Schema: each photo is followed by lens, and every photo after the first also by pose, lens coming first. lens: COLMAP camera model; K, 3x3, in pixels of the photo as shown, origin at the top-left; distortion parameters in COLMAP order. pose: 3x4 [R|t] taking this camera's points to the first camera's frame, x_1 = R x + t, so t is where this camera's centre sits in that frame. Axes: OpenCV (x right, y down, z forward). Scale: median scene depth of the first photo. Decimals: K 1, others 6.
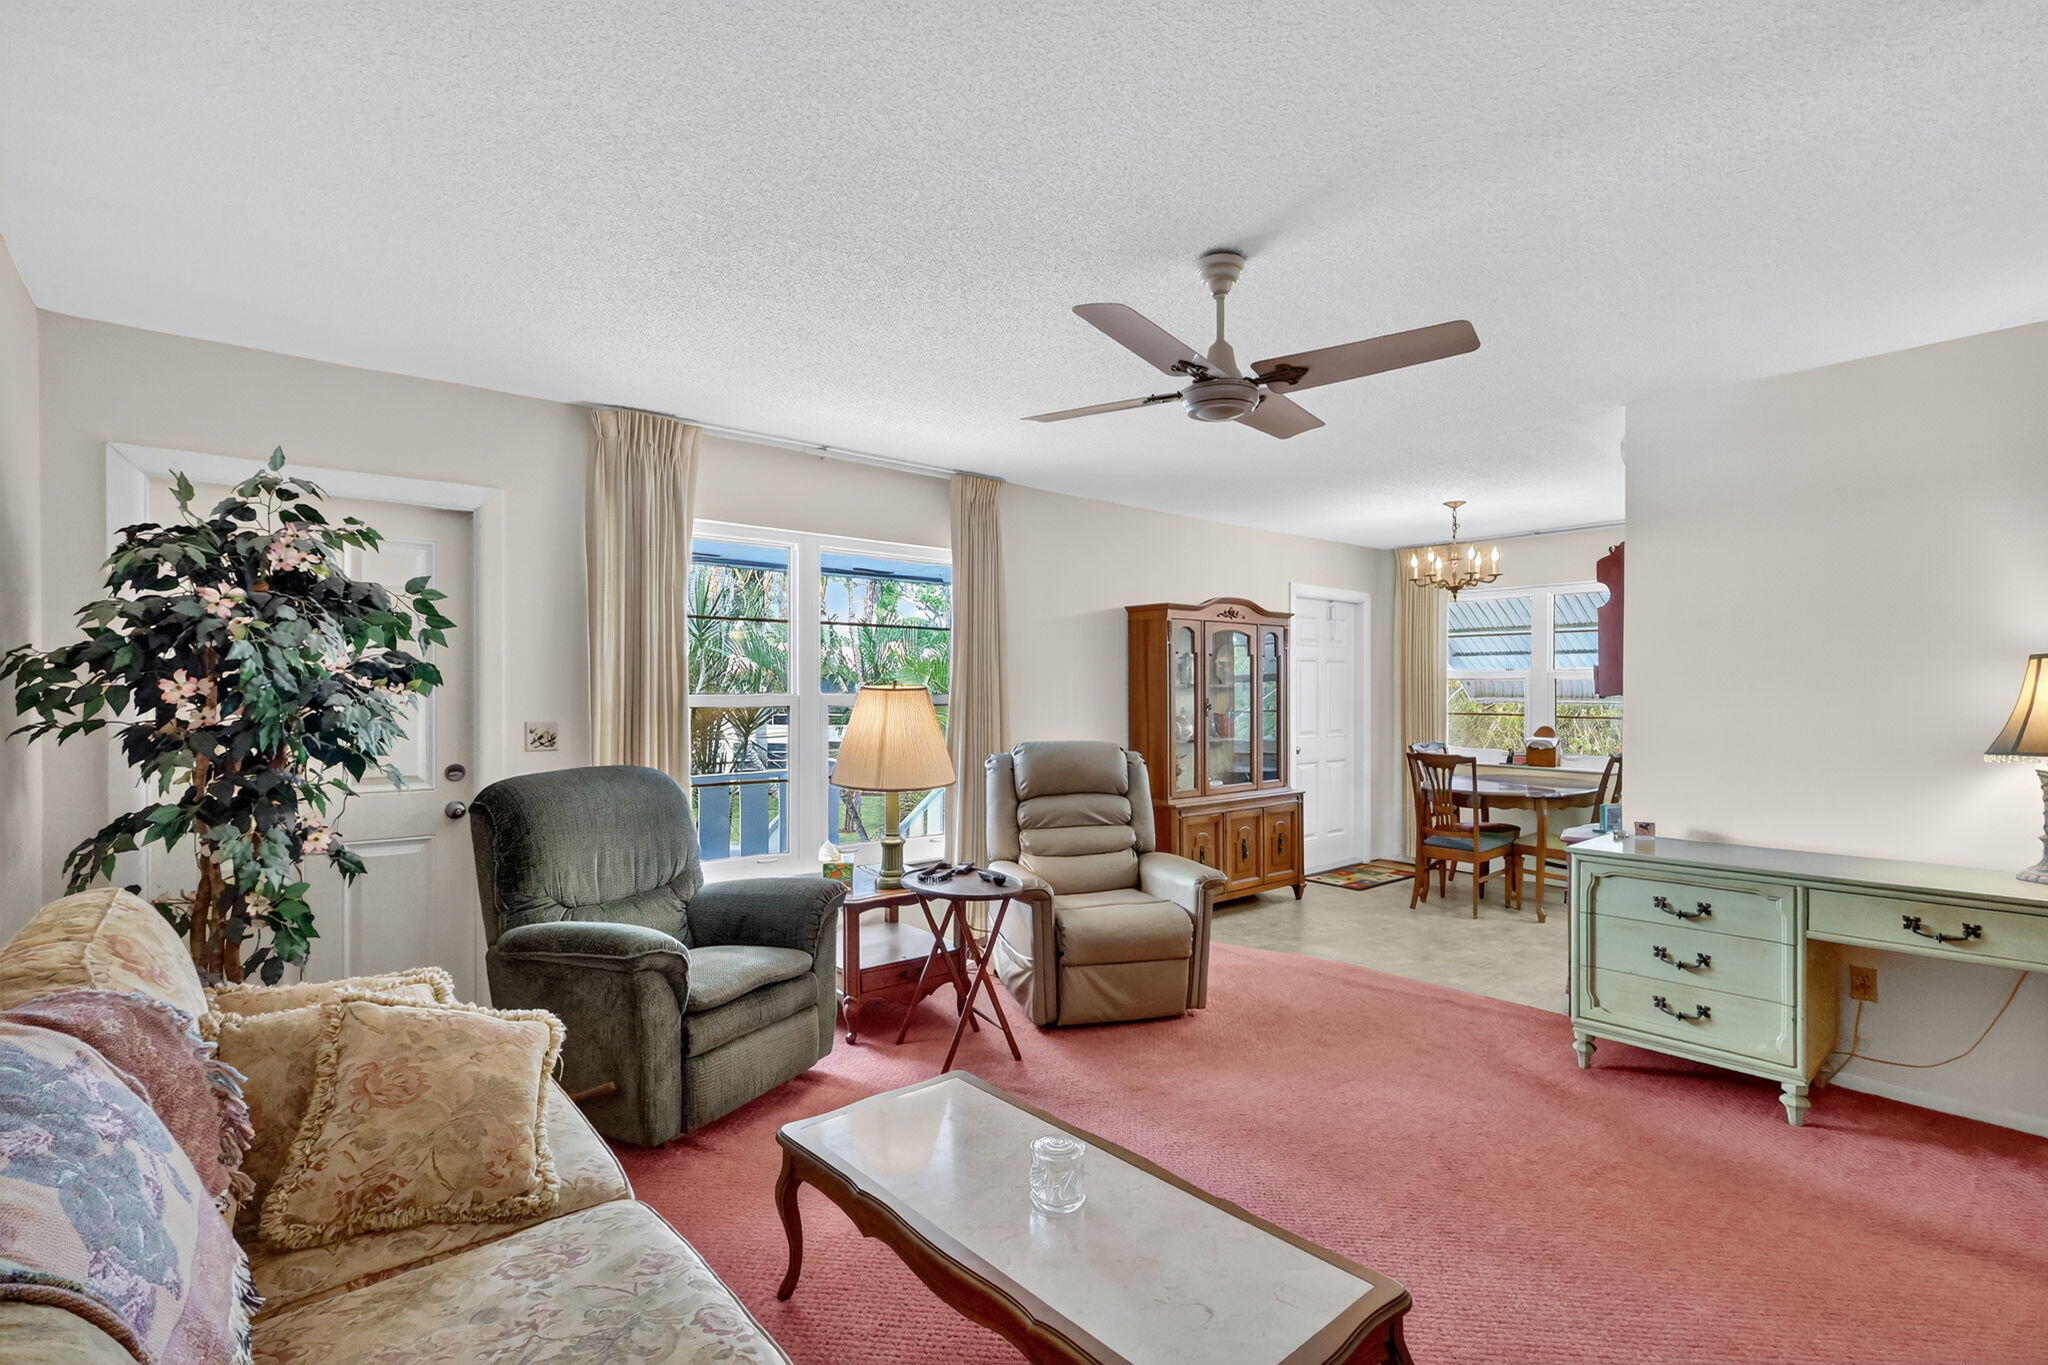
lens RADIAL K [[977.7, 0, 1020.2], [0, 977.7, 691.6], [0, 0, 1]] dist [0.001718, 0.000220]
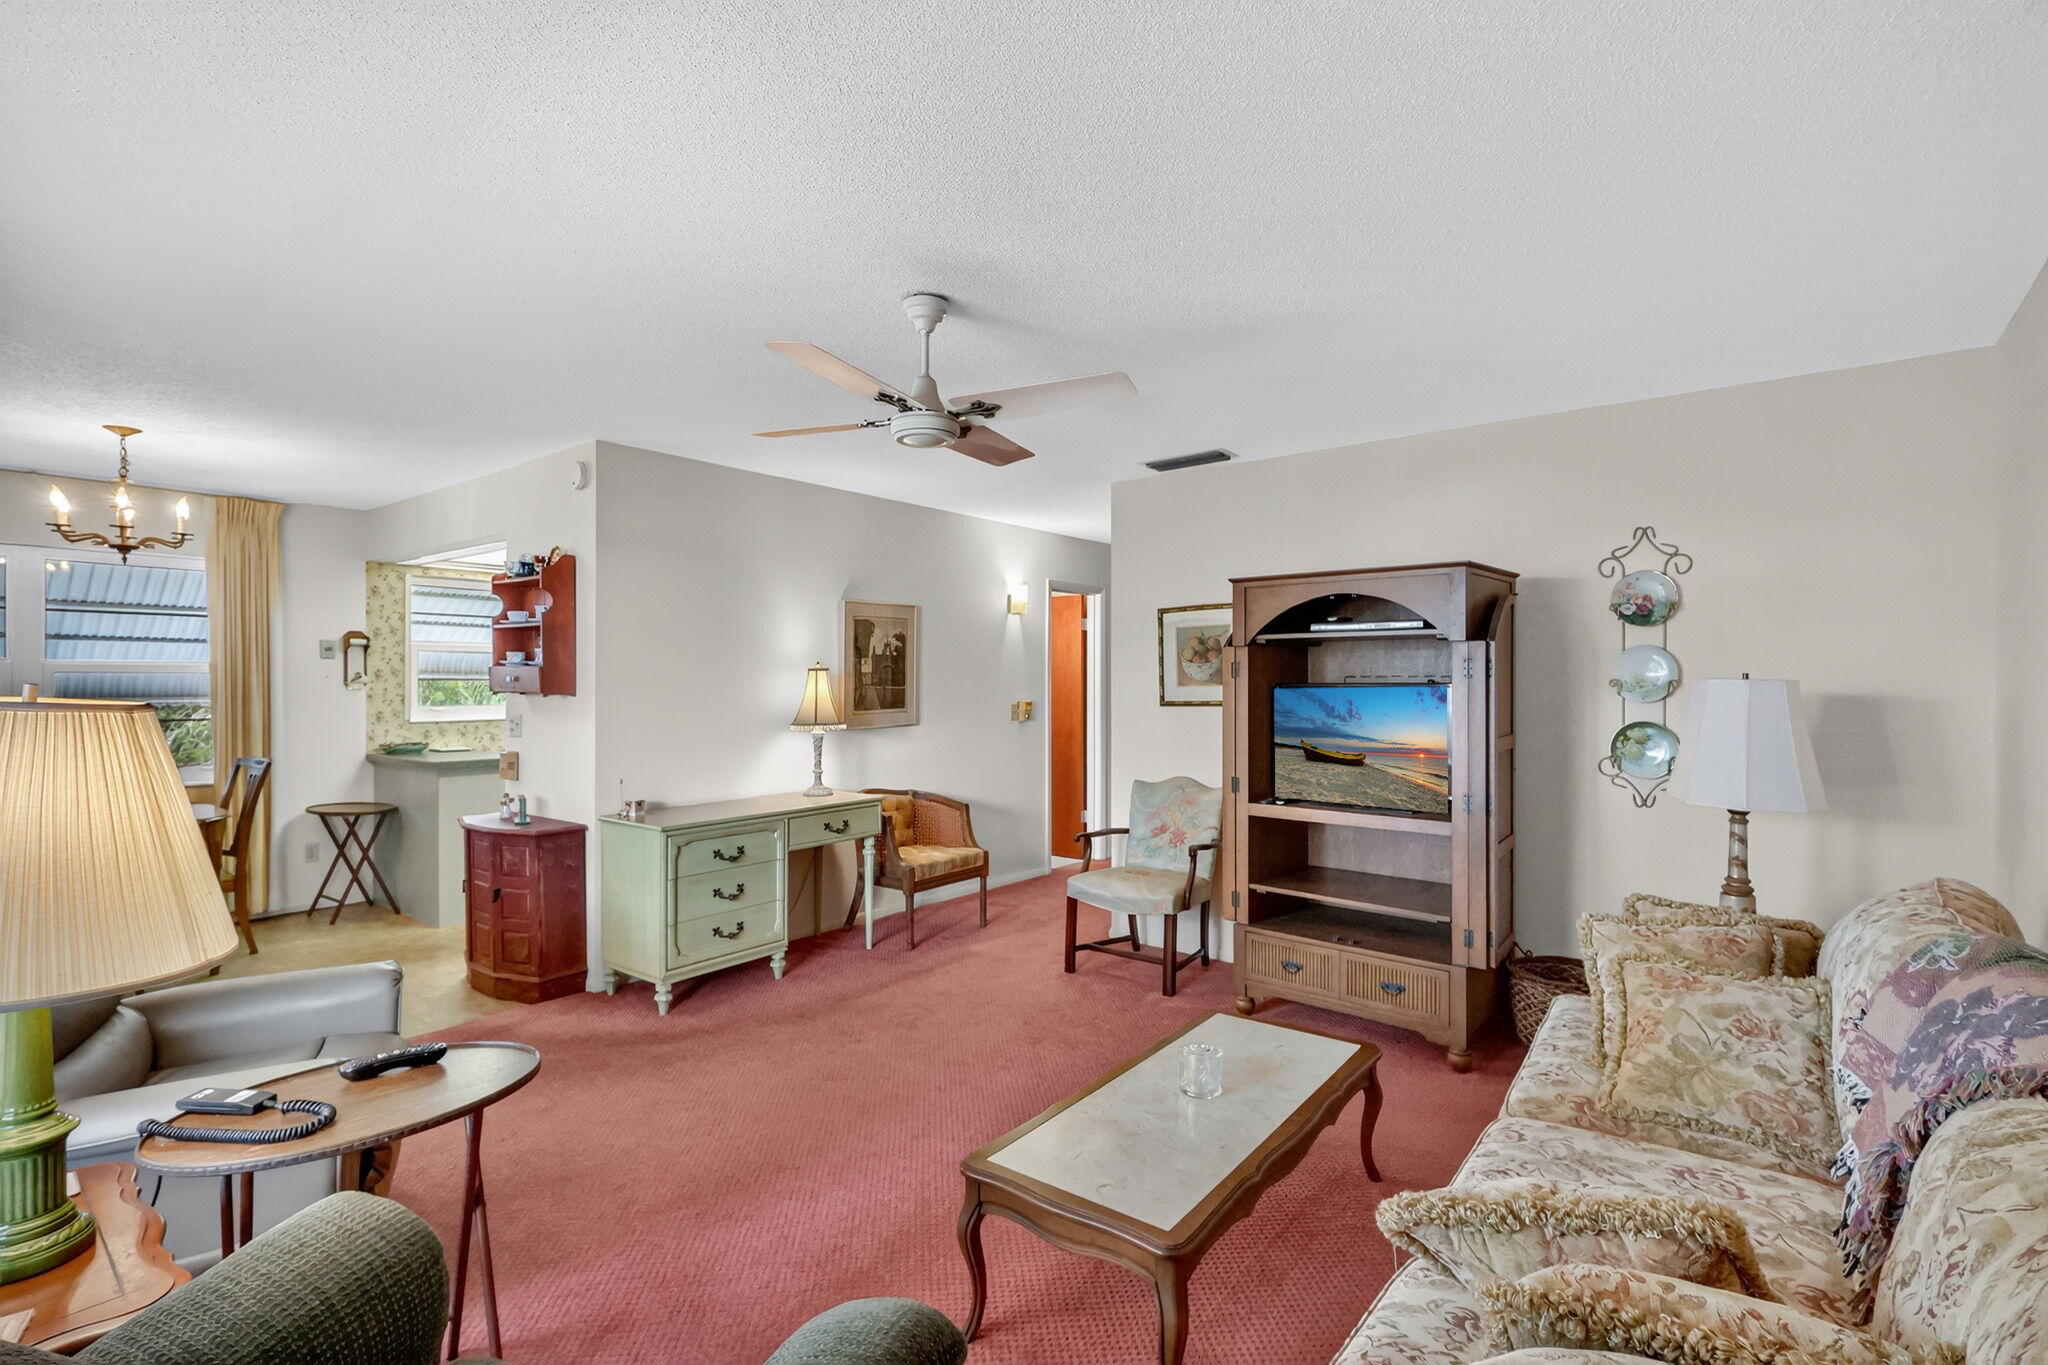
lens RADIAL K [[958.1, 0, 1030.0], [0, 958.1, 679.4], [0, 0, 1]] dist [0.001090, 0.000327]
pose [[-0.226142, 0.006237, 0.974074, -0.654281], [-0.000098, 0.999979, -0.006426, -0.007416], [-0.974094, -0.001549, -0.226137, 0.856087]]
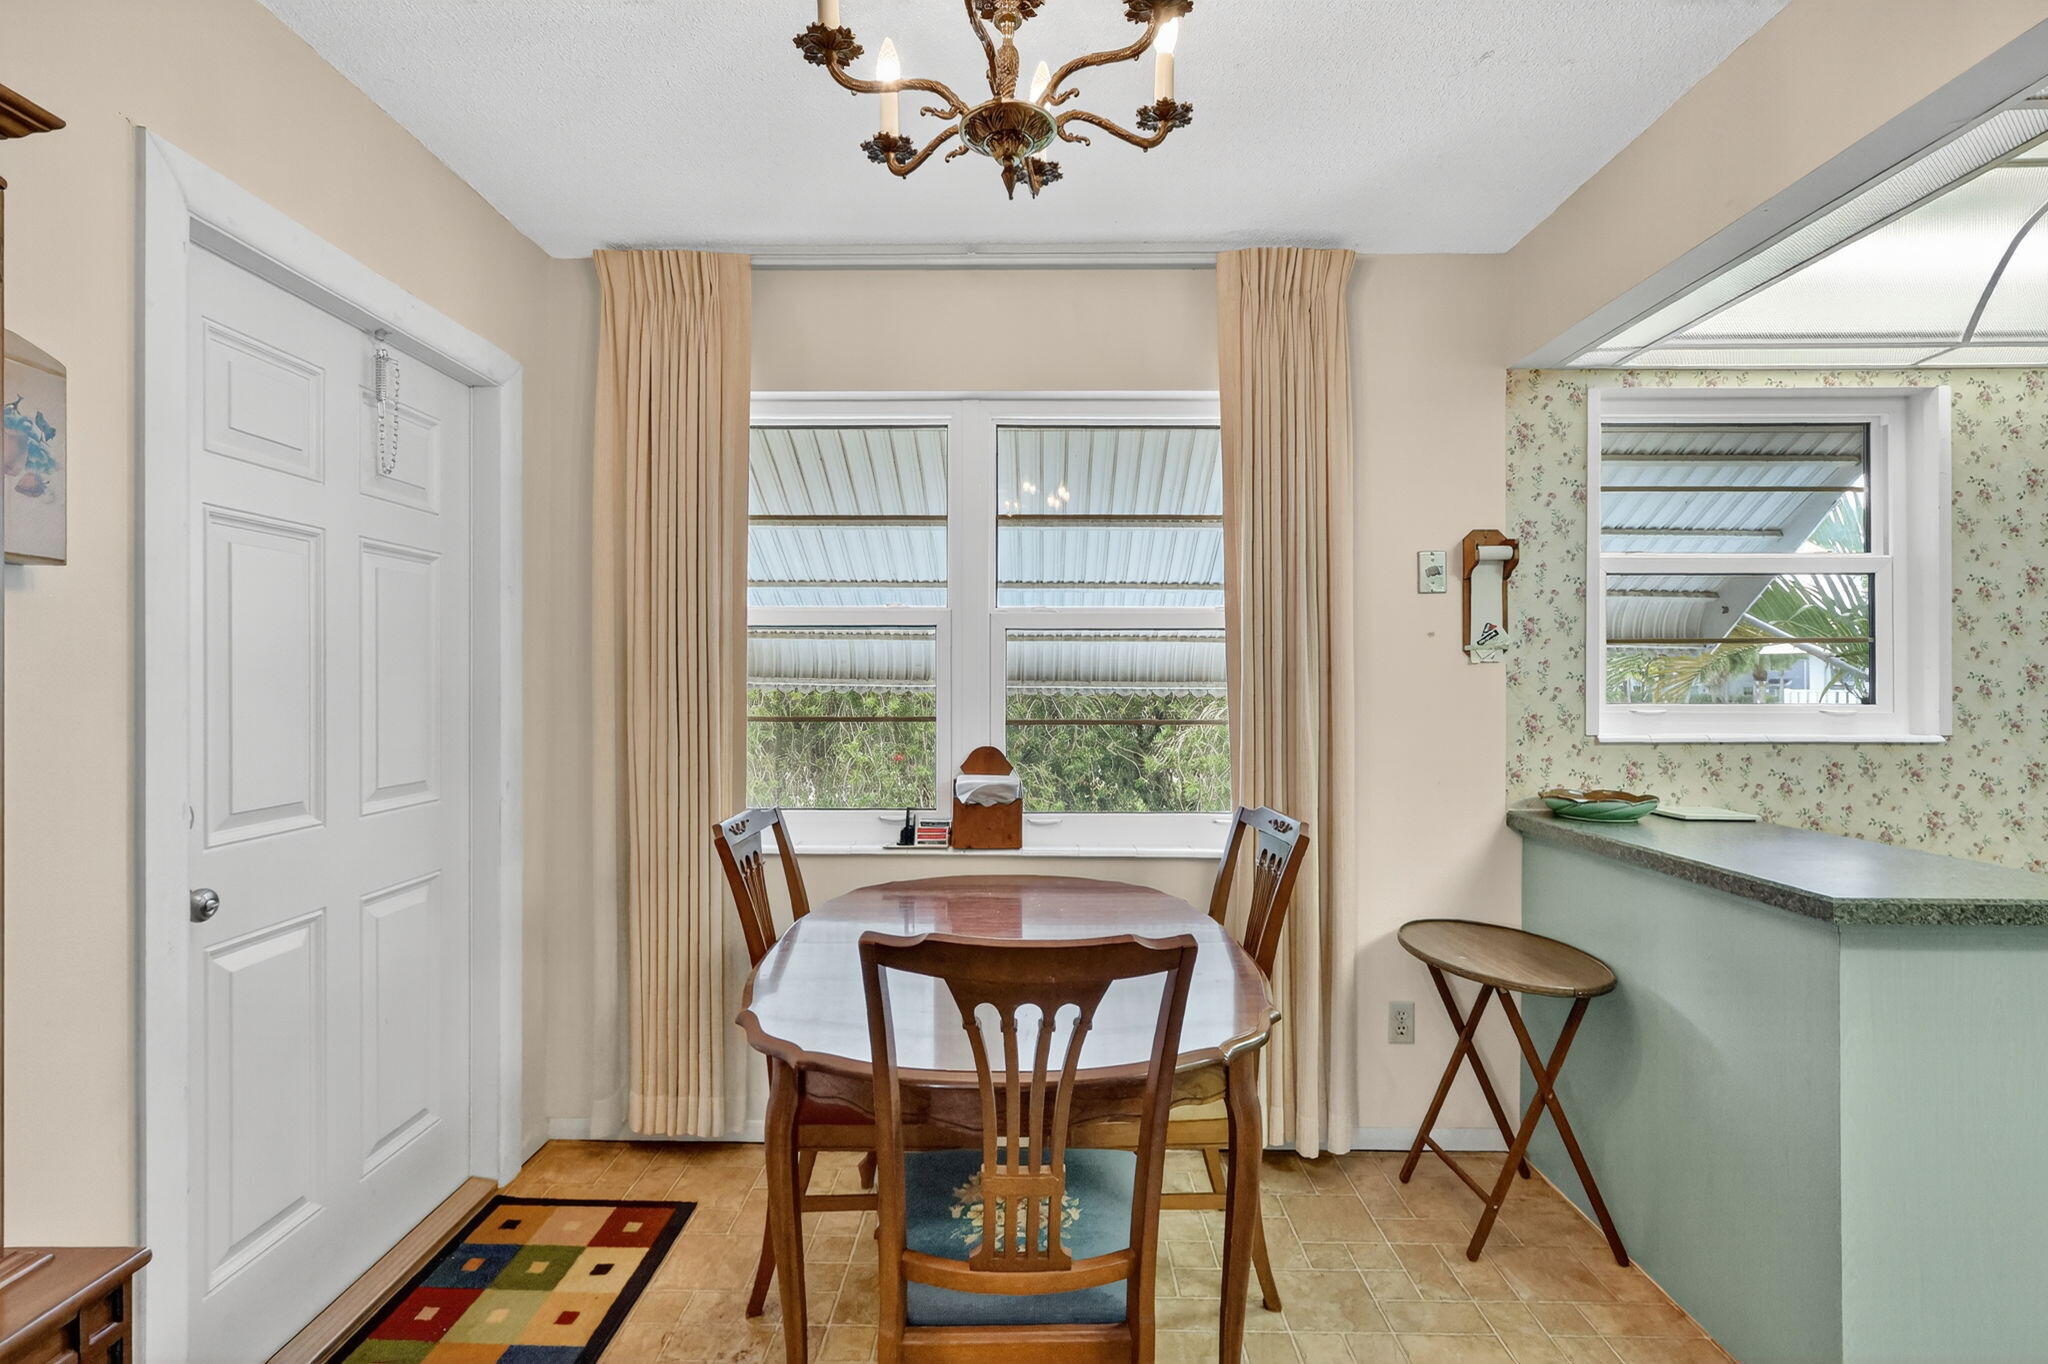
lens RADIAL K [[958.1, 0, 1030.0], [0, 958.1, 678.9], [0, 0, 1]] dist [0.001090, 0.000327]
pose [[0.652511, 0.000822, 0.757779, 0.485875], [-0.004206, 0.999988, 0.002536, 0.012127], [-0.757768, -0.004842, 0.652506, 1.423399]]
